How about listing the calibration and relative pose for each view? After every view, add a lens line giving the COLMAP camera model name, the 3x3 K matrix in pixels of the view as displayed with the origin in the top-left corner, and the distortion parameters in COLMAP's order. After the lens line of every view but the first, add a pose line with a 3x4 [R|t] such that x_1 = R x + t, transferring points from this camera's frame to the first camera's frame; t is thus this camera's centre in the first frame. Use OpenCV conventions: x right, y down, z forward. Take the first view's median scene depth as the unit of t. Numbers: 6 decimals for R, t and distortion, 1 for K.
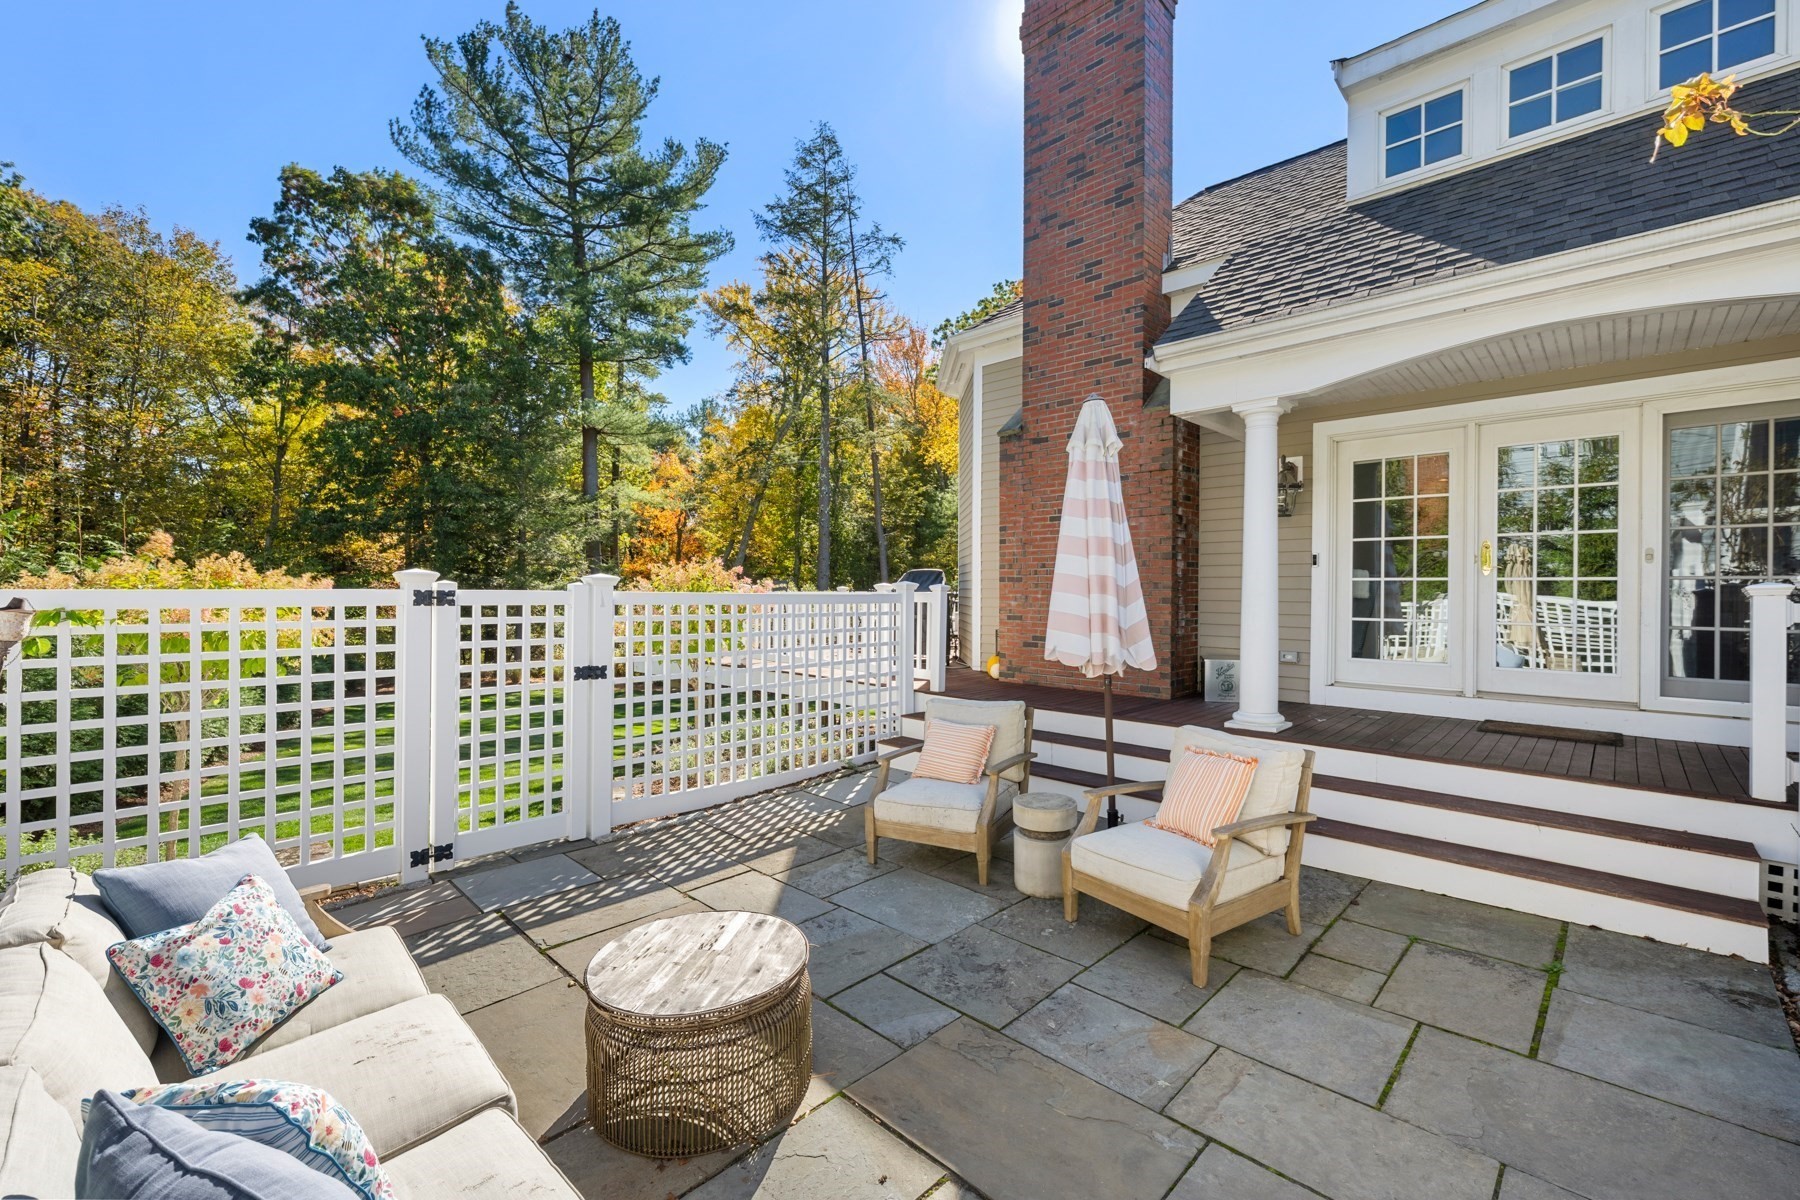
lens RADIAL K [[745.5, 0, 901.6], [0, 745.5, 592.0], [0, 0, 1]] dist [-0.001053, 0.000320]
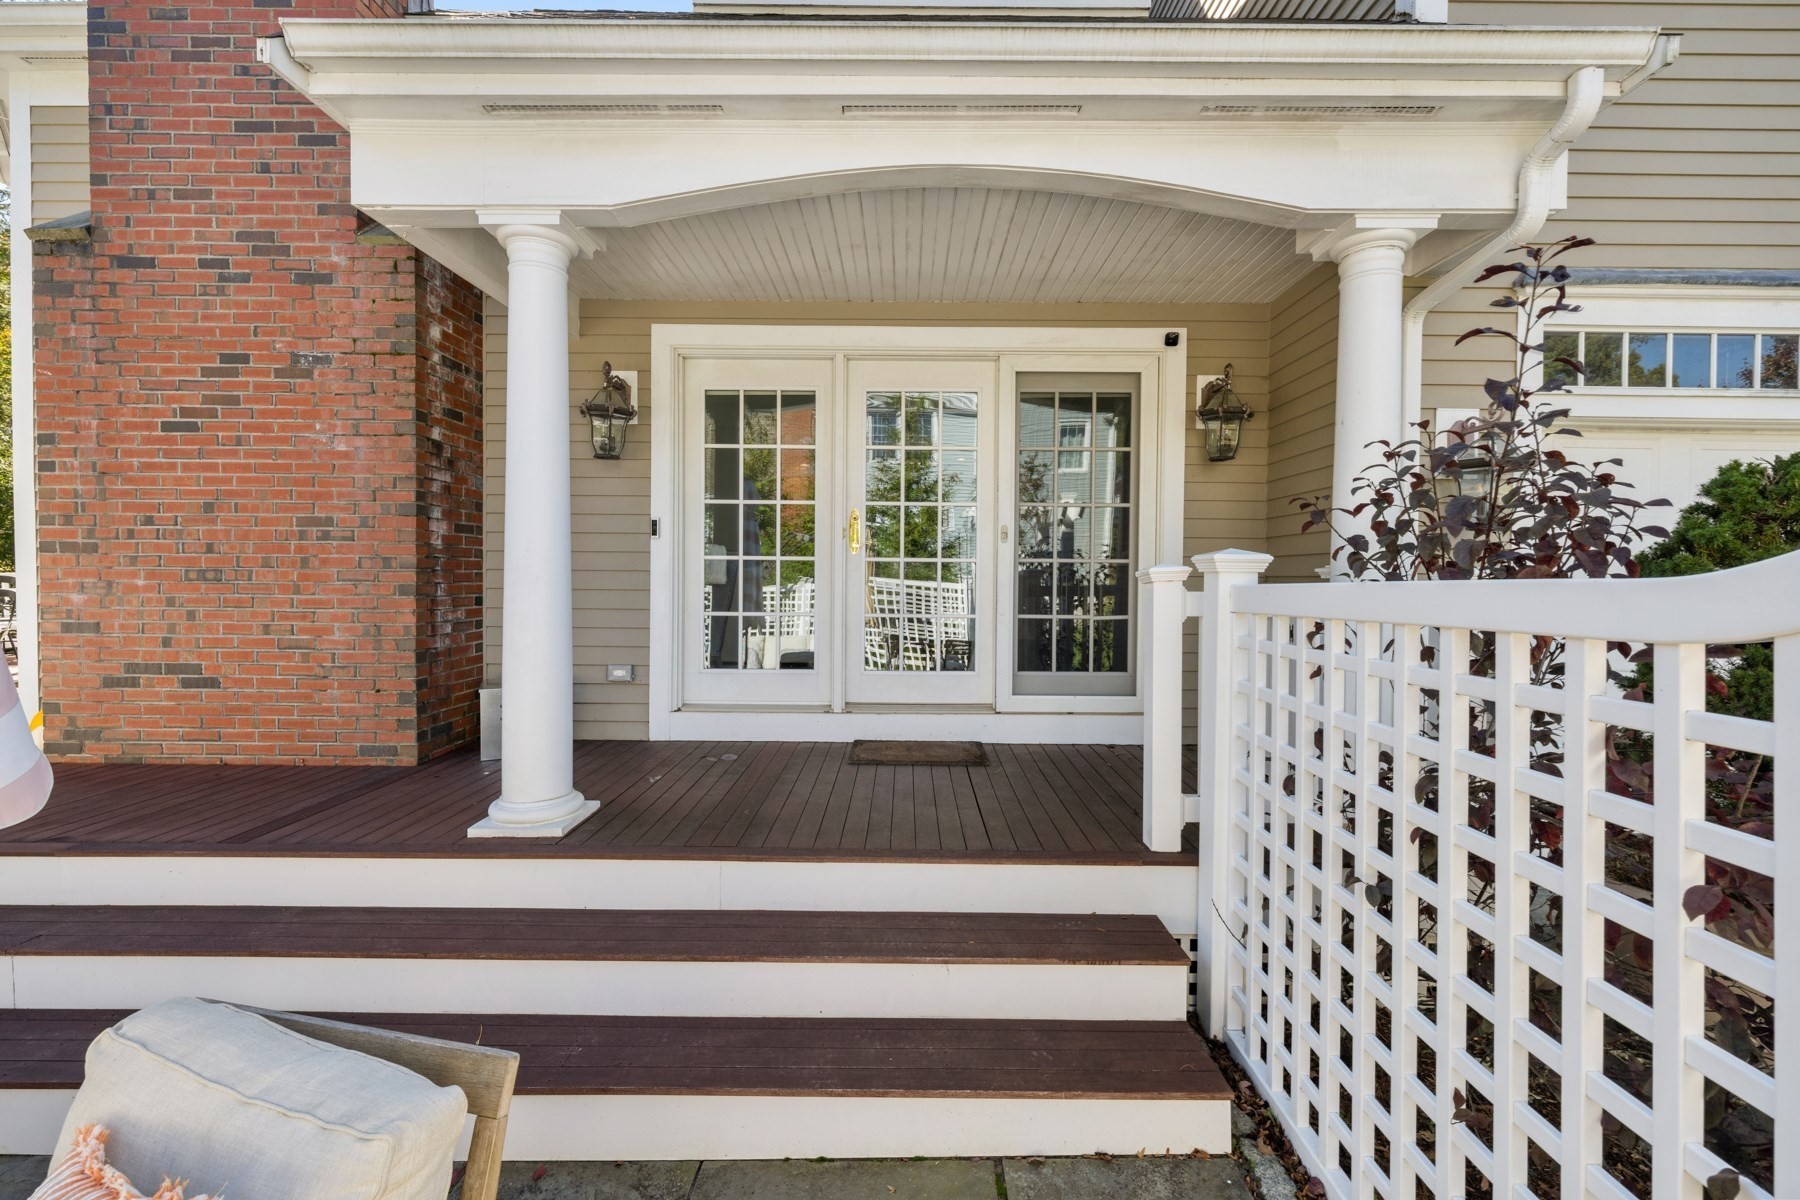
lens RADIAL K [[745.5, 0, 901.6], [0, 745.5, 592.0], [0, 0, 1]] dist [-0.001053, 0.000320]
pose [[0.723357, -0.013250, 0.690347, 0.238957], [-0.002727, 0.999753, 0.022046, -0.000415], [-0.690468, -0.017830, 0.723143, 0.341217]]
